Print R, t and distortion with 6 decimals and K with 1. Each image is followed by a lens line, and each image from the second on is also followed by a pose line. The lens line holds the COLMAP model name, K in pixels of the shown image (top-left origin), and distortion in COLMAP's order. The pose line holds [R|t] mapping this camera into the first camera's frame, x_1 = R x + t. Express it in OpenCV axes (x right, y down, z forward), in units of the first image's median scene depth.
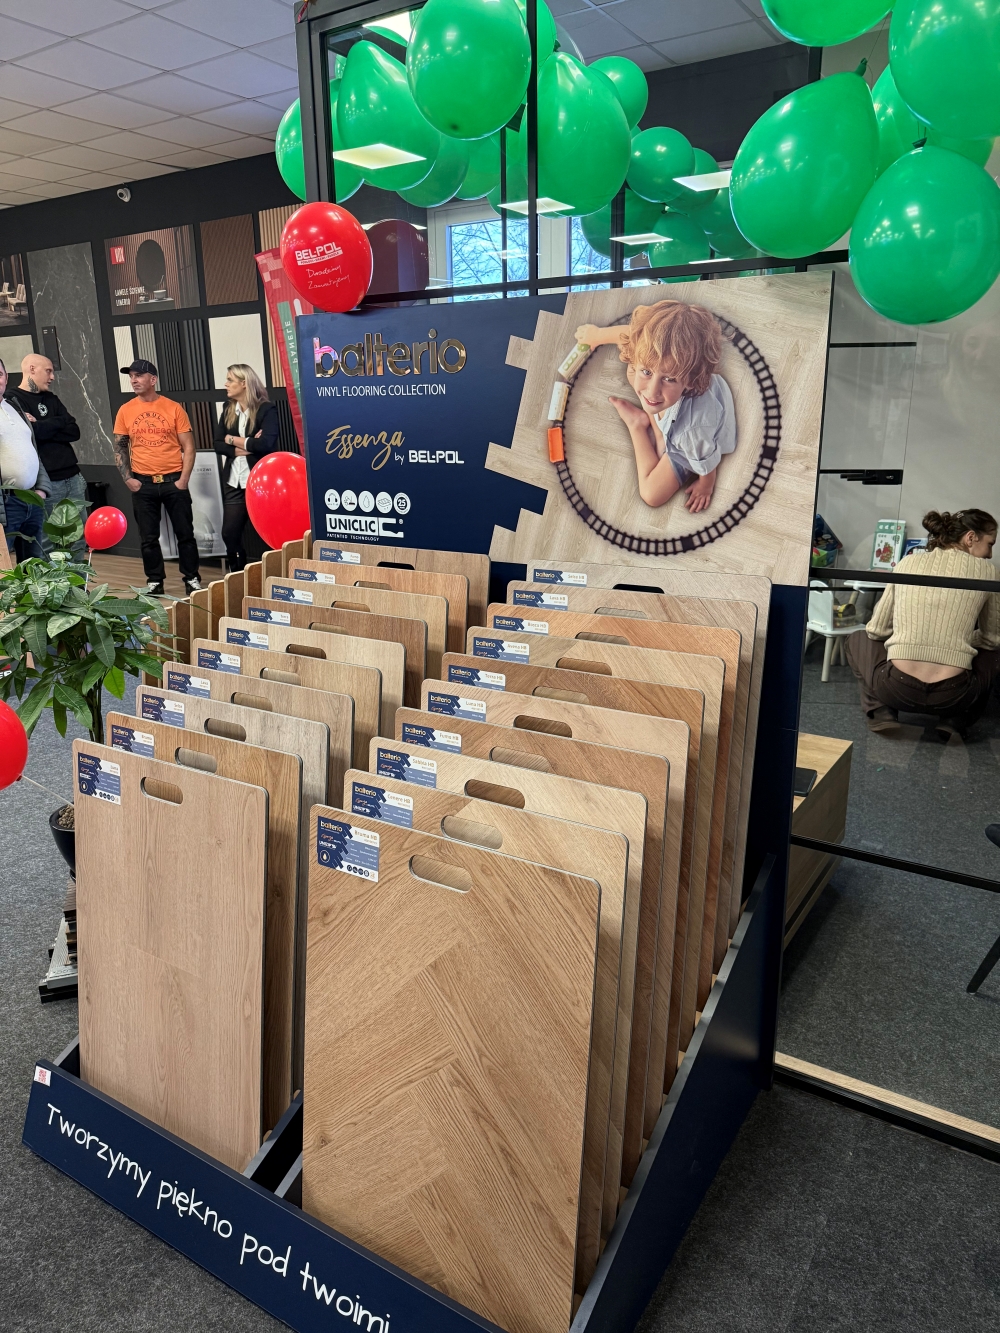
lens RADIAL K [[949.7, 0, 498.8], [0, 949.7, 667.8], [0, 0, 1]] dist [-0.009903, -0.003169]
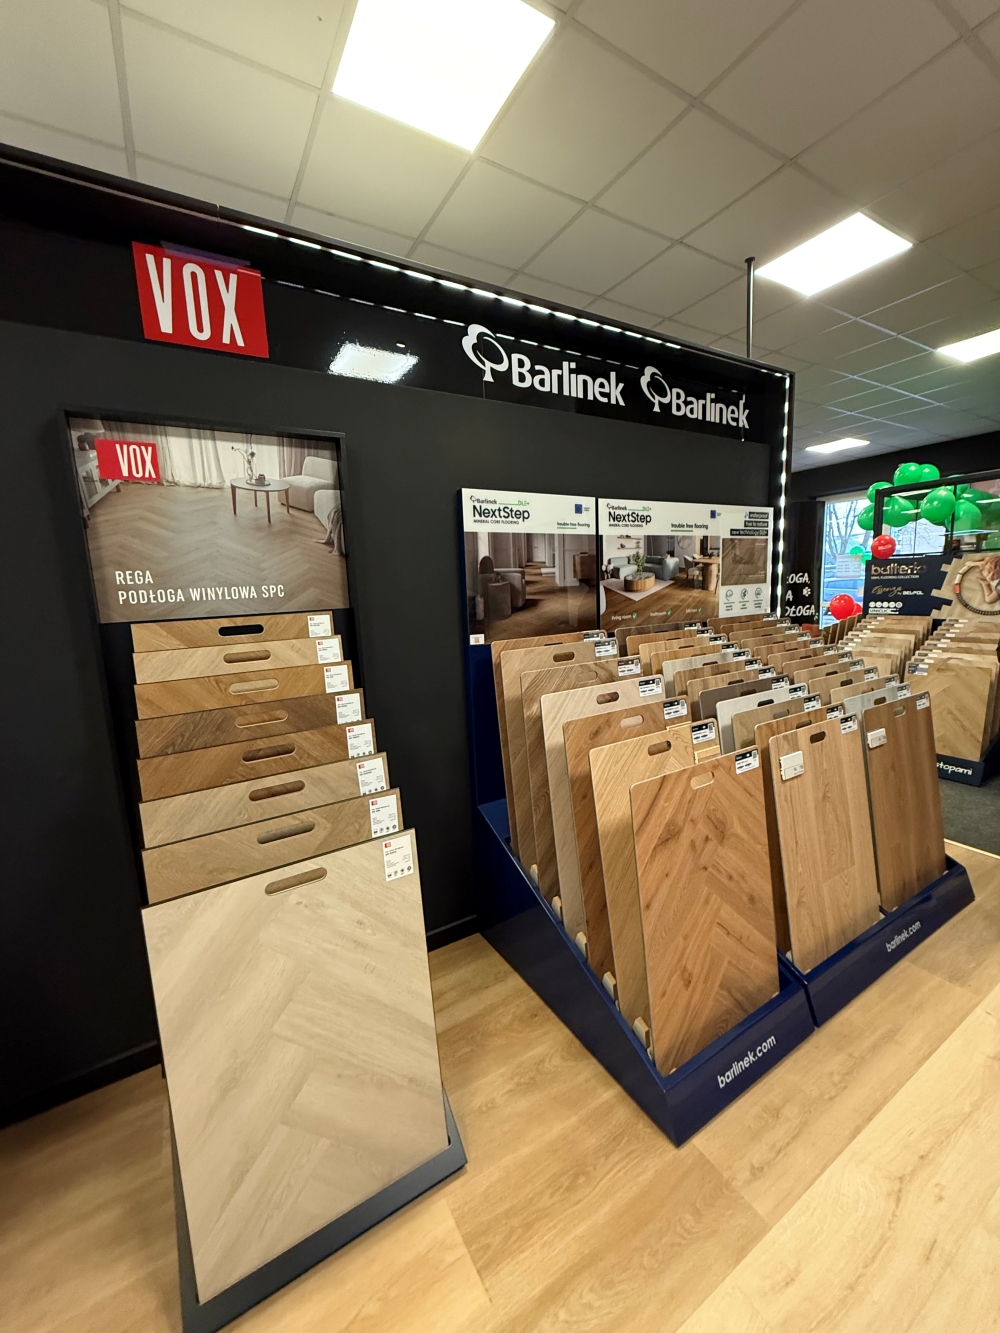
lens RADIAL K [[532.8, 0, 502.7], [0, 532.8, 662.3], [0, 0, 1]] dist [-0.000733, -0.000059]
pose [[0.899498, 0.039089, -0.435173, -0.604671], [-0.083839, 0.992923, -0.084108, 0.382601], [0.428806, 0.112139, 0.896410, -1.638943]]
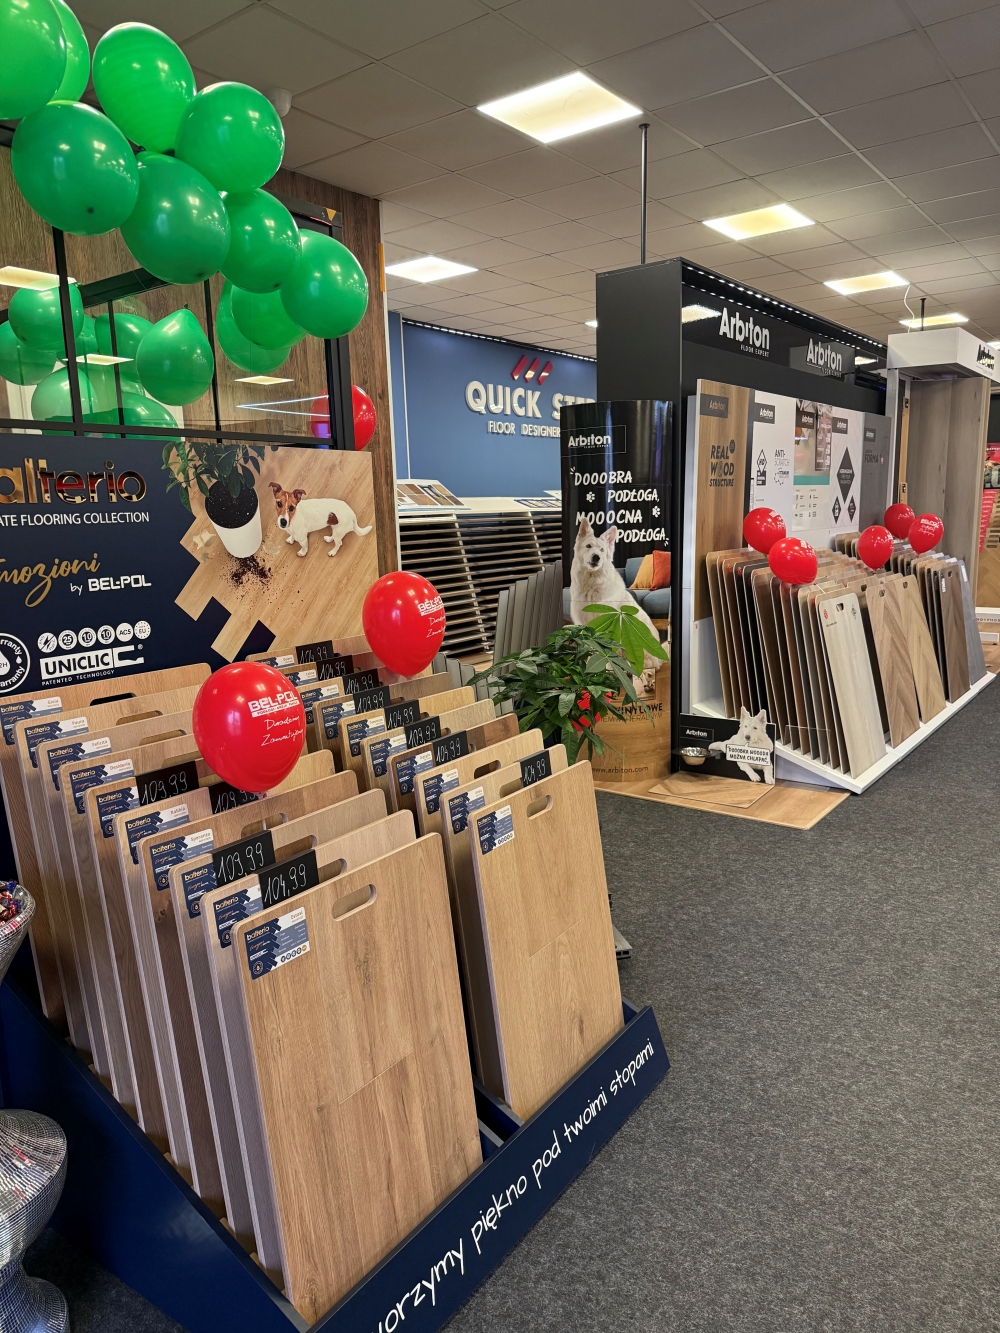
lens RADIAL K [[949.7, 0, 497.9], [0, 949.7, 668.4], [0, 0, 1]] dist [-0.009903, -0.003169]
pose [[0.075968, -0.163011, 0.983695, -1.054758], [0.288906, 0.947826, 0.134755, -0.159137], [-0.954339, 0.273958, 0.119099, 0.535223]]
